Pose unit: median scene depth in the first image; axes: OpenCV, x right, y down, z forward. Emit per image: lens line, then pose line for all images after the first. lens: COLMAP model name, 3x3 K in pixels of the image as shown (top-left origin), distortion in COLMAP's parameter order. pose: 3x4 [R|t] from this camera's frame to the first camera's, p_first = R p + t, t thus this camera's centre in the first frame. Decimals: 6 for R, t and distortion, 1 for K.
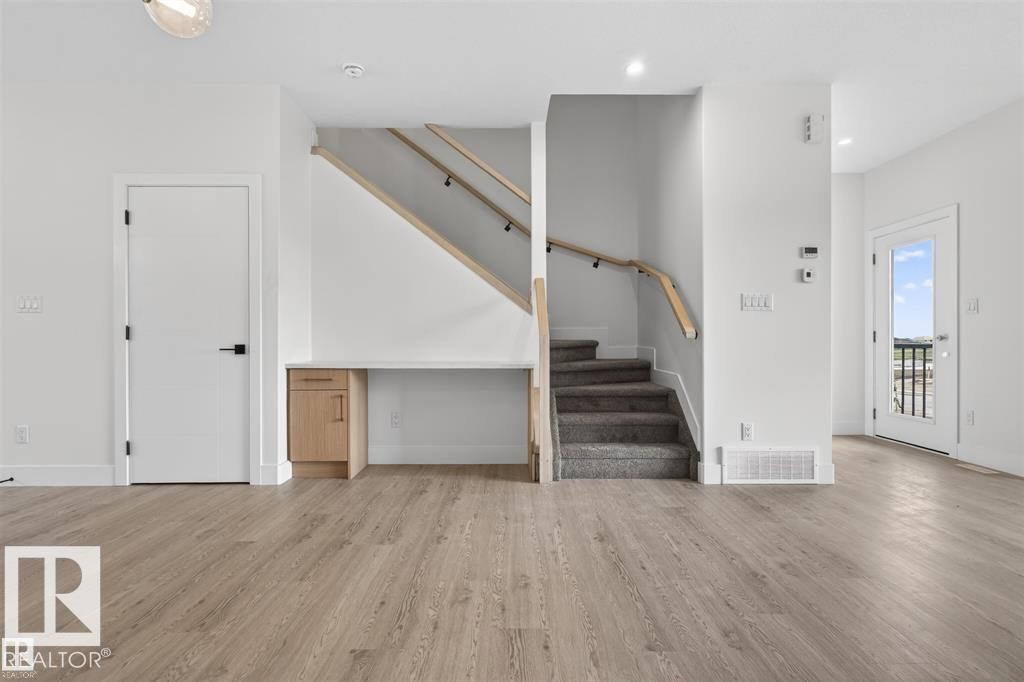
lens RADIAL K [[523.2, 0, 512.0], [0, 523.2, 341.0], [0, 0, 1]] dist [0.003170, 0.001196]
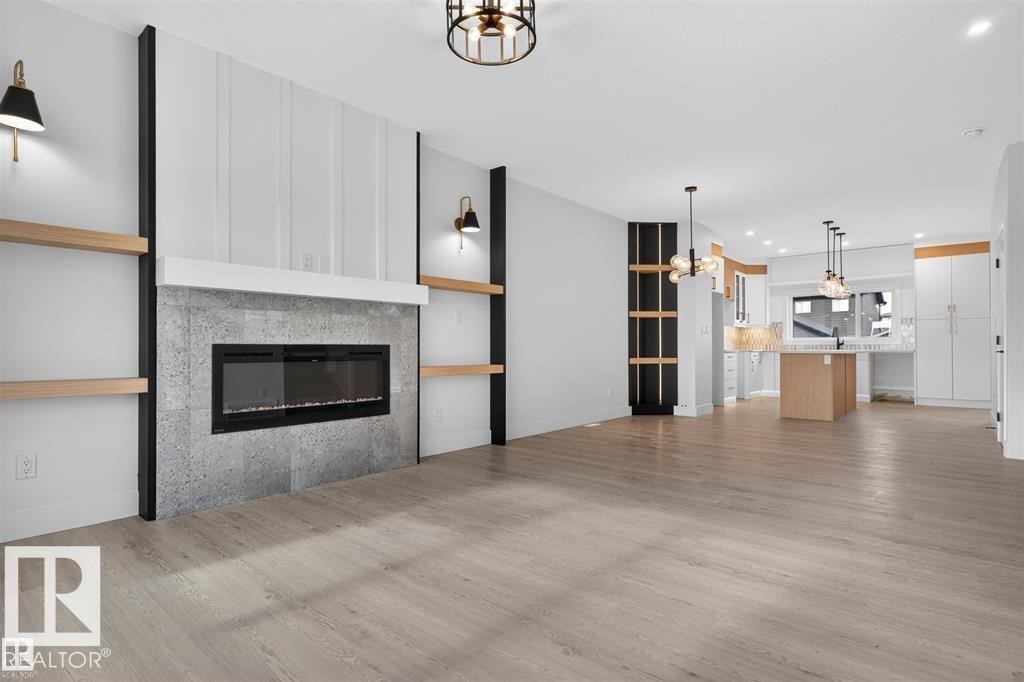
lens RADIAL K [[525.8, 0, 512.6], [0, 525.8, 344.4], [0, 0, 1]] dist [-0.002244, 0.000463]
pose [[-0.654008, -0.003232, -0.756481, 1.774924], [0.002550, 0.999976, -0.006477, 0.003951], [0.756484, -0.006165, -0.653984, 1.254581]]
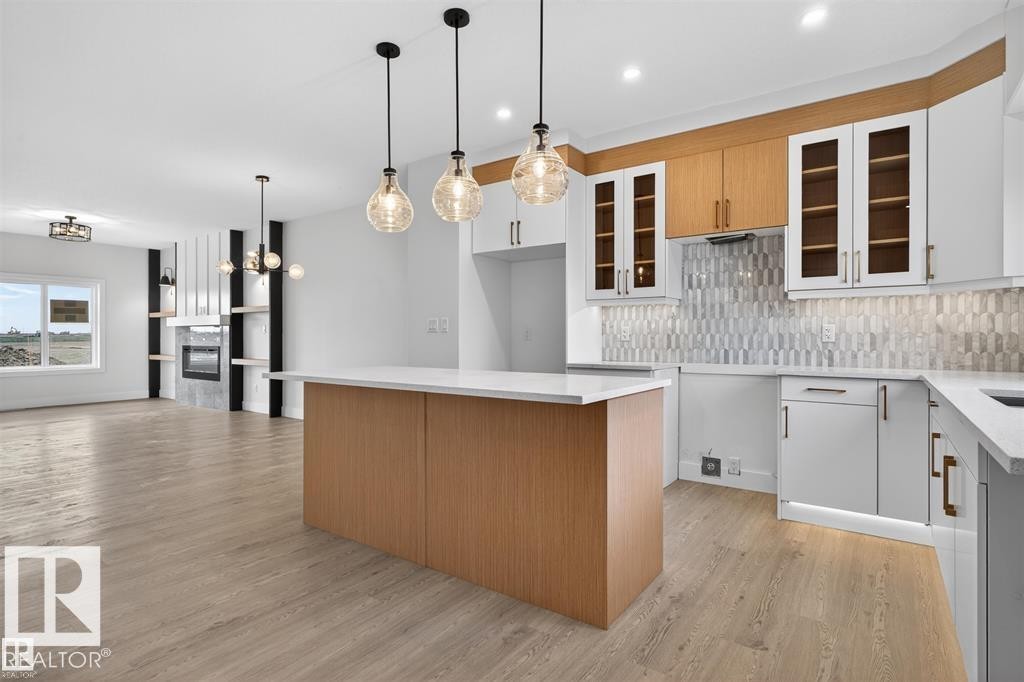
lens RADIAL K [[523.2, 0, 512.0], [0, 523.2, 341.0], [0, 0, 1]] dist [0.003170, 0.001196]
pose [[-0.811928, -0.002251, 0.583753, -2.317613], [-0.002896, 0.999996, -0.000171, -0.040540], [-0.583750, -0.001830, -0.811931, 1.450554]]
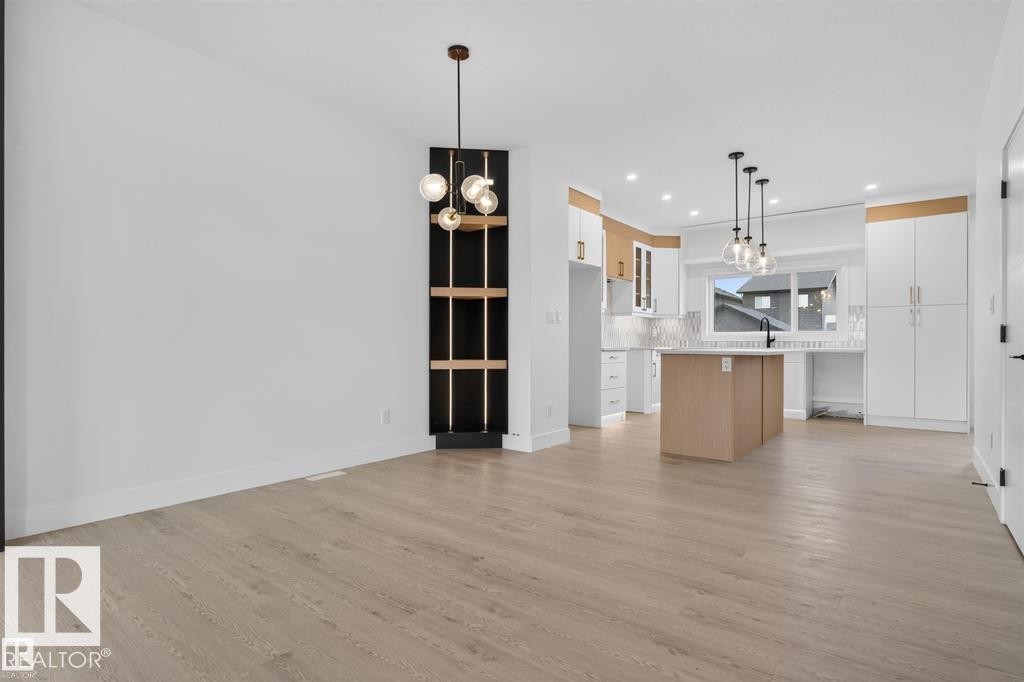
lens RADIAL K [[525.8, 0, 512.6], [0, 525.8, 344.4], [0, 0, 1]] dist [-0.002244, 0.000463]
pose [[-0.615420, 0.000909, -0.788199, 0.489117], [-0.002606, 0.999992, 0.003188, -0.000706], [0.788195, 0.004017, -0.615412, 1.215321]]
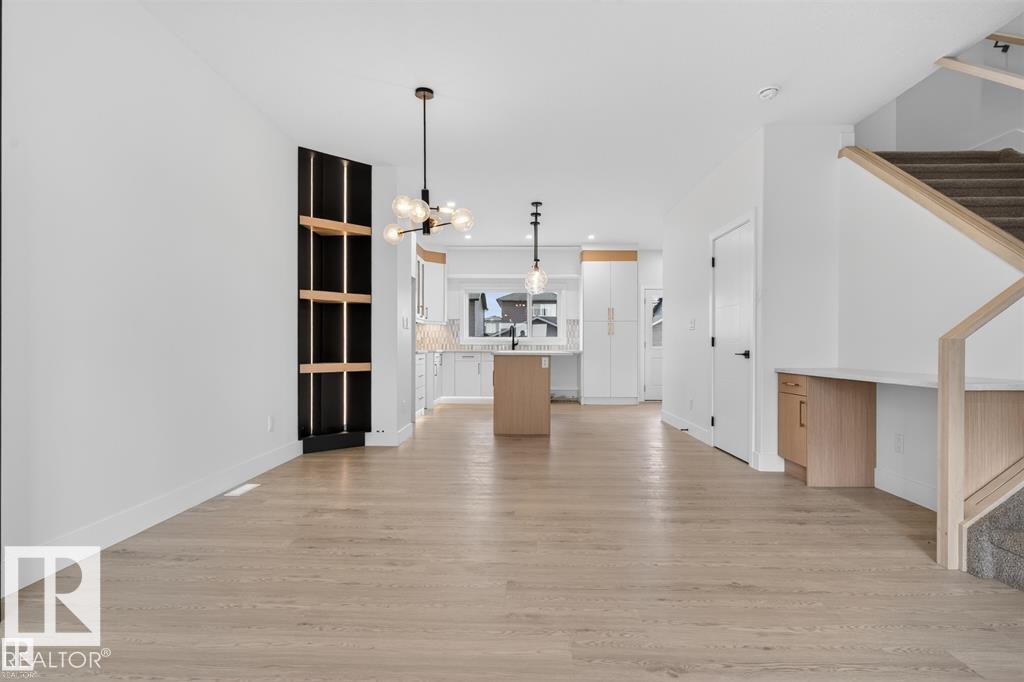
lens RADIAL K [[522.2, 0, 514.5], [0, 522.2, 353.1], [0, 0, 1]] dist [-0.002192, -0.000034]
pose [[-0.021976, 0.012678, -0.999678, 0.976775], [-0.003054, 0.999914, 0.012748, -0.001321], [0.999754, 0.003334, -0.021935, 0.649807]]
